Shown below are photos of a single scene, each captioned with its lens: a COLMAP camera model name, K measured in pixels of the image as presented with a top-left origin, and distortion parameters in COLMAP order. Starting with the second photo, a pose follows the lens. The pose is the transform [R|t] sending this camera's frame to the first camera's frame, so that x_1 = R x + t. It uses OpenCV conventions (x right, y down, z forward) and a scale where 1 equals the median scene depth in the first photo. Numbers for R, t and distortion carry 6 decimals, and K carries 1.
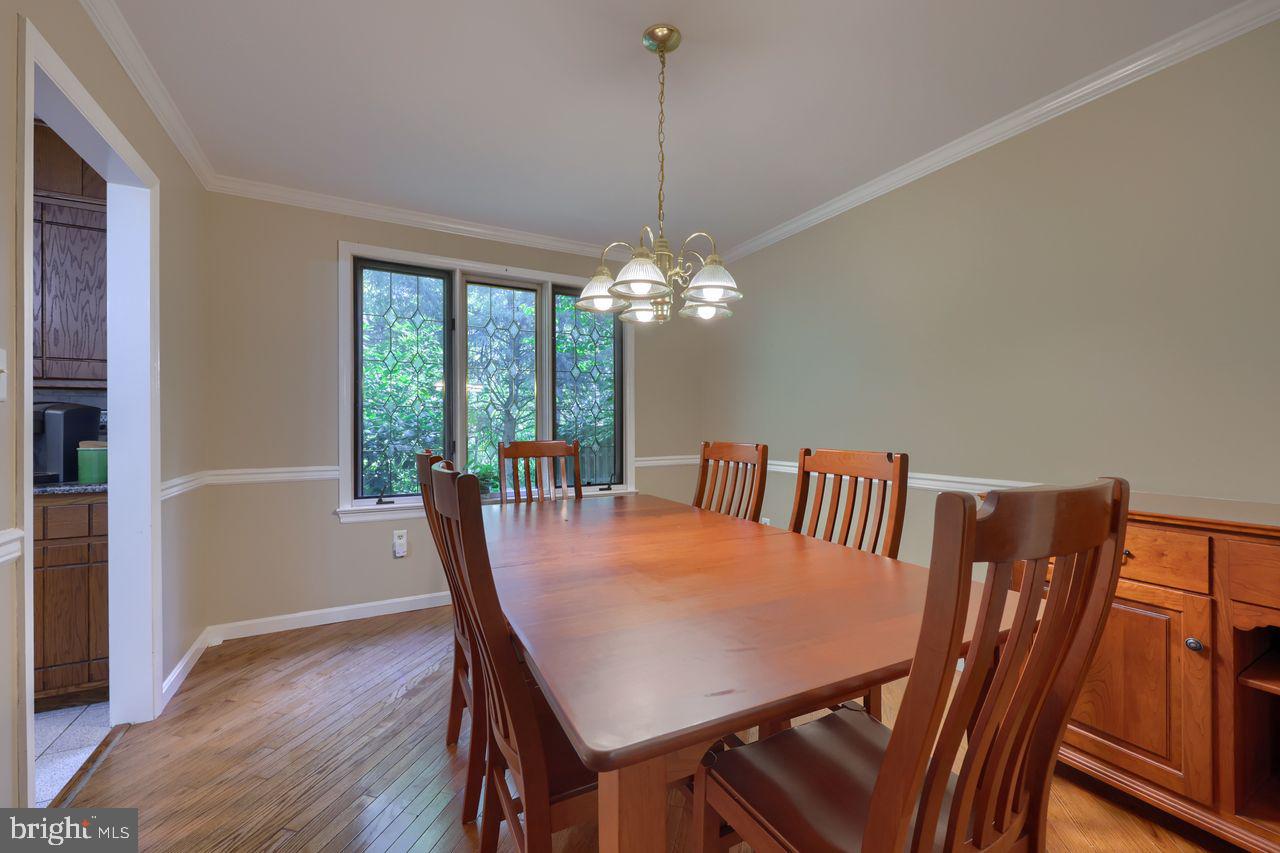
lens RADIAL K [[518.7, 0, 632.6], [0, 518.7, 421.8], [0, 0, 1]] dist [0.001534, -0.000694]
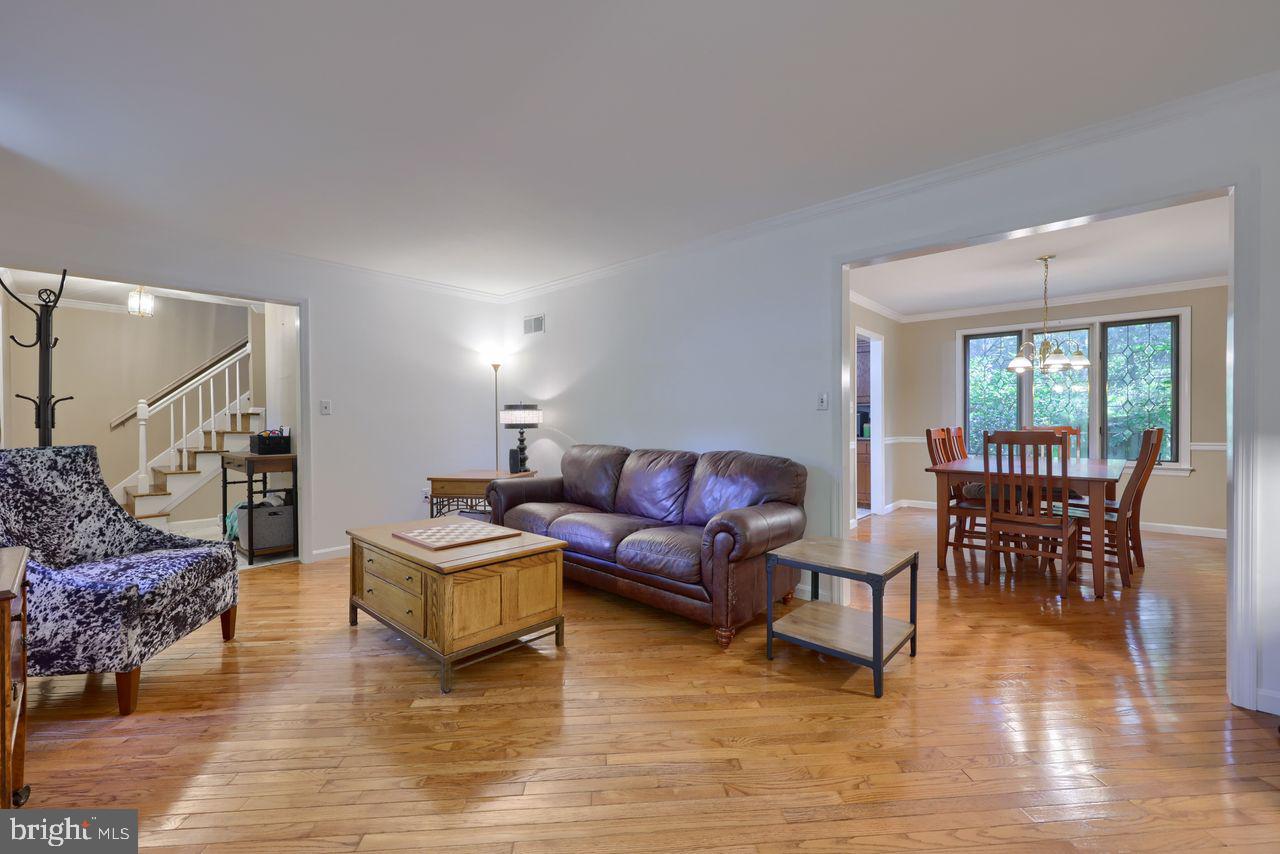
lens RADIAL K [[518.7, 0, 629.2], [0, 518.7, 425.6], [0, 0, 1]] dist [0.001534, -0.000694]
pose [[0.322306, 0.008775, -0.946595, 1.467875], [0.012772, 0.999826, 0.013617, -0.012301], [0.946549, -0.016479, 0.322138, -1.373306]]
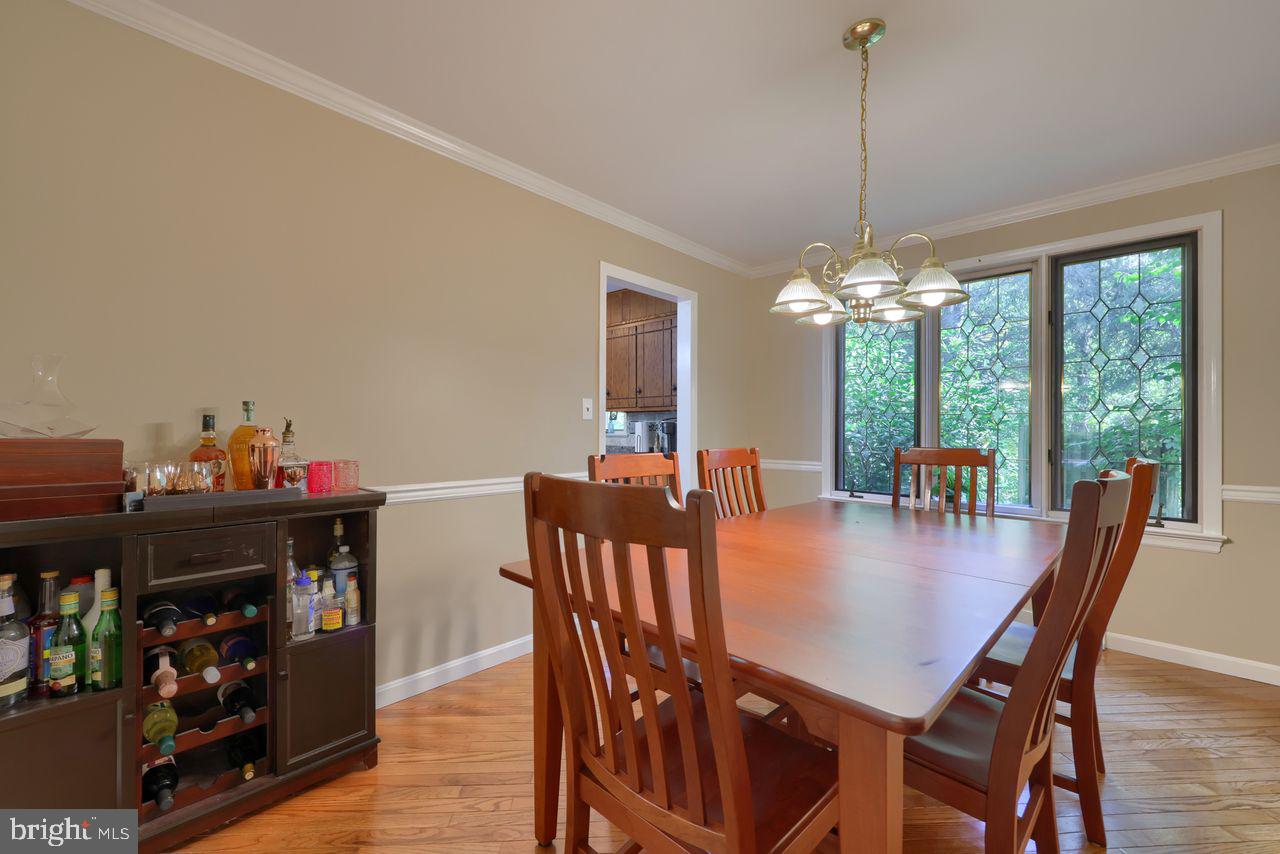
lens RADIAL K [[518.7, 0, 632.3], [0, 518.7, 427.9], [0, 0, 1]] dist [0.001534, -0.000694]
pose [[0.312961, -0.001446, -0.949765, 0.726143], [0.001886, 0.999998, -0.000901, 0.000958], [0.949764, -0.001509, 0.312963, 0.230500]]
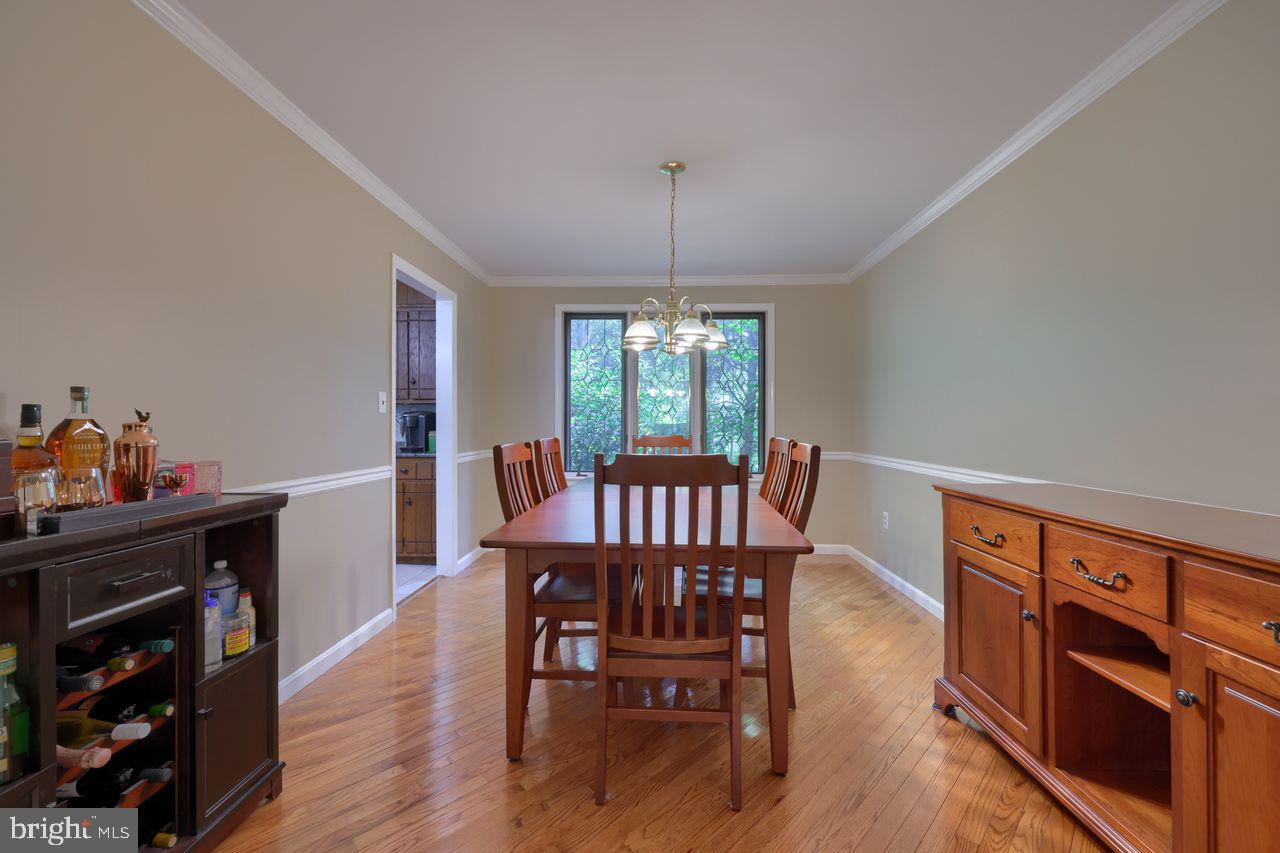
lens RADIAL K [[518.7, 0, 638.3], [0, 518.7, 419.3], [0, 0, 1]] dist [0.001534, -0.000694]
pose [[0.860228, -0.001353, -0.509907, 0.638907], [0.000418, 0.999998, -0.001947, -0.003267], [0.509909, 0.001461, 0.860227, -0.299764]]
